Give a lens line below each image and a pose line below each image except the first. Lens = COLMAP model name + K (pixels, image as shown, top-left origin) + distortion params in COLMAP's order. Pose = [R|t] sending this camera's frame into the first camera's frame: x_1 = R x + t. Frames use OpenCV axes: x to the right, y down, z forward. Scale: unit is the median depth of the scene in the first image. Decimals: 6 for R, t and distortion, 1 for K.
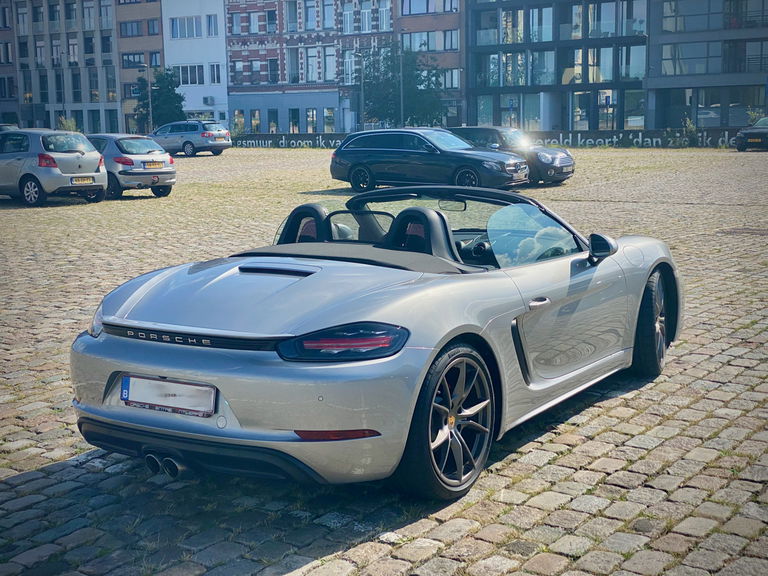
lens RADIAL K [[1144.4, 0, 384.5], [0, 1144.4, 257.7], [0, 0, 1]] dist [0.184940, -0.372118]
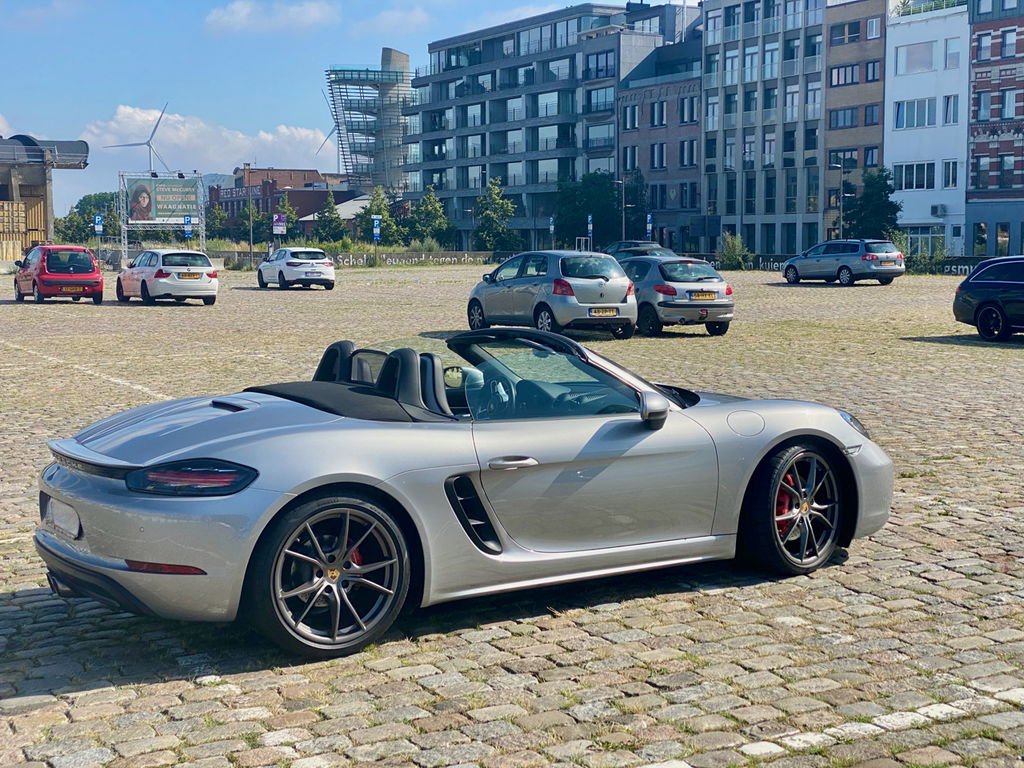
lens RADIAL K [[1525.9, 0, 512.7], [0, 1525.9, 343.6], [0, 0, 1]] dist [0.184940, -0.372118]
pose [[0.901009, 0.044476, -0.431515, 0.130607], [-0.065132, 0.997324, -0.033202, -0.002729], [0.428884, 0.058021, 0.901494, -0.015183]]
